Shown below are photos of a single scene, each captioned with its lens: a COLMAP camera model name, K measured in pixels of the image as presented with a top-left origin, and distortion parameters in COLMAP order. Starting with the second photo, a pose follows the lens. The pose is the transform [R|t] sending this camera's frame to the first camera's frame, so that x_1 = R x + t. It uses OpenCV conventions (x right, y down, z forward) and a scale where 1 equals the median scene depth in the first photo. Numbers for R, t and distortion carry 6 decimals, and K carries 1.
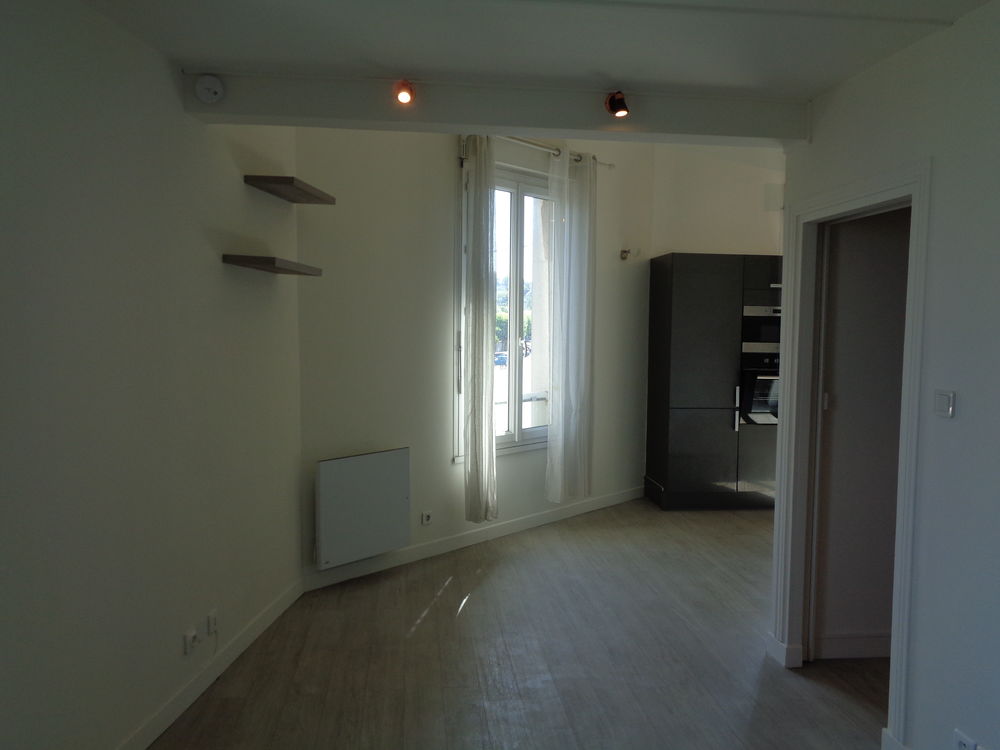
lens RADIAL K [[750.6, 0, 500.9], [0, 750.6, 369.8], [0, 0, 1]] dist [0.004859, 0.004118]
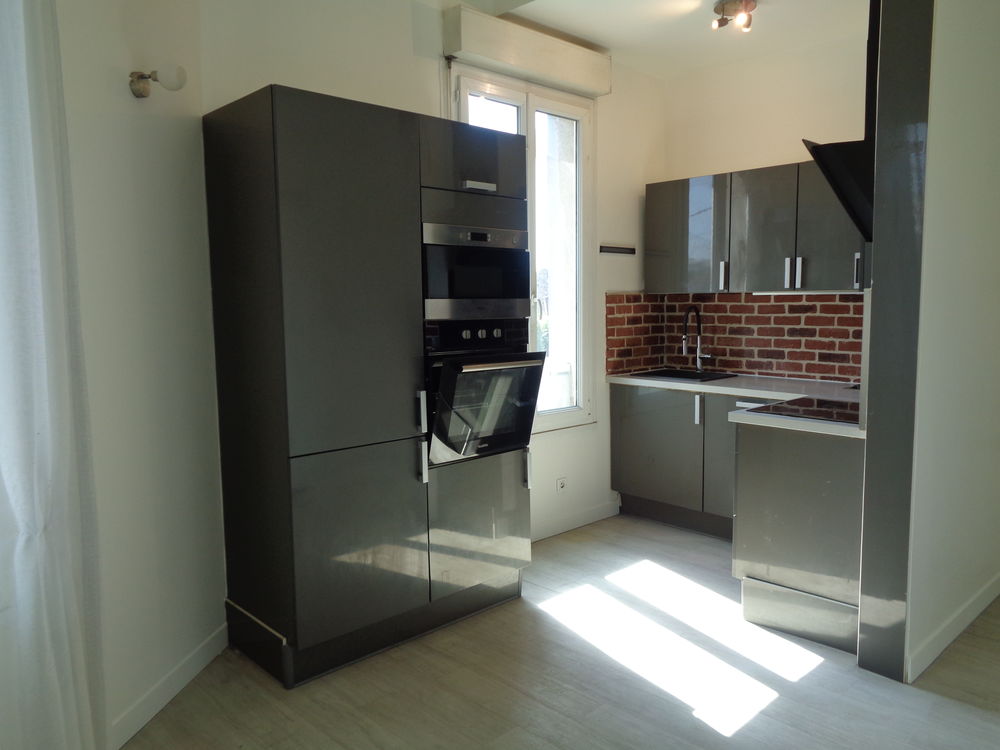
lens RADIAL K [[750.6, 0, 500.9], [0, 750.6, 369.8], [0, 0, 1]] dist [0.004859, 0.004118]
pose [[0.796479, -0.080124, 0.599335, 0.067872], [0.060354, 0.996766, 0.053049, -0.013841], [-0.601647, -0.006080, 0.798739, 0.584527]]
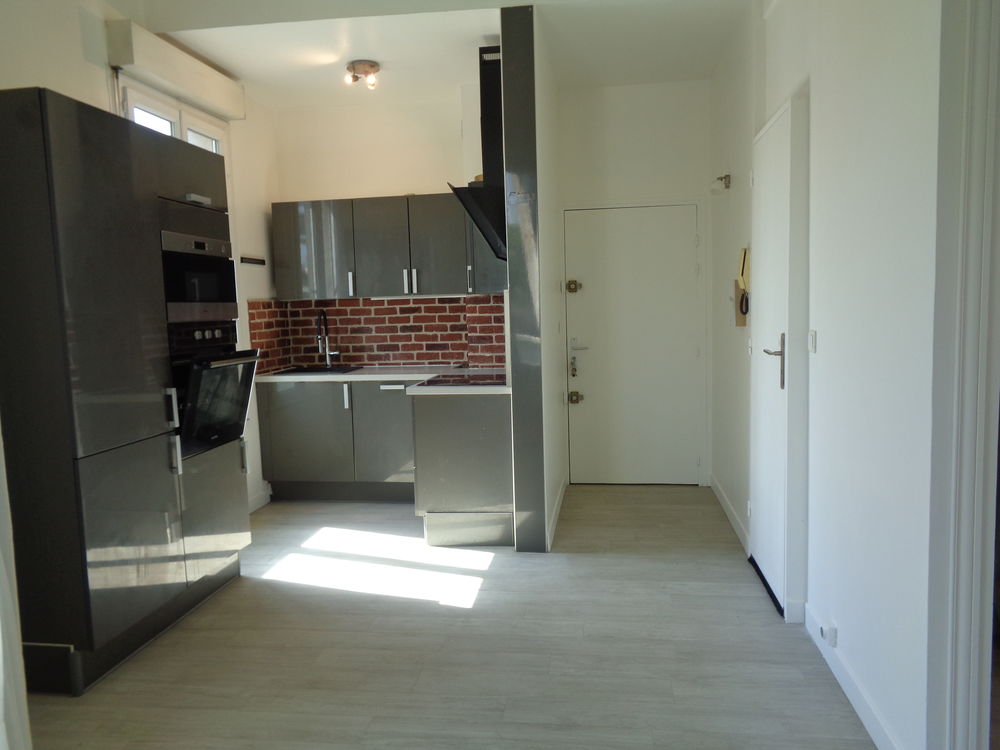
lens RADIAL K [[750.6, 0, 500.9], [0, 750.6, 369.8], [0, 0, 1]] dist [0.004859, 0.004118]
pose [[0.256016, -0.109420, 0.960460, -0.119301], [0.098220, 0.991375, 0.086761, -0.012864], [-0.961670, 0.072124, 0.264555, 0.646449]]
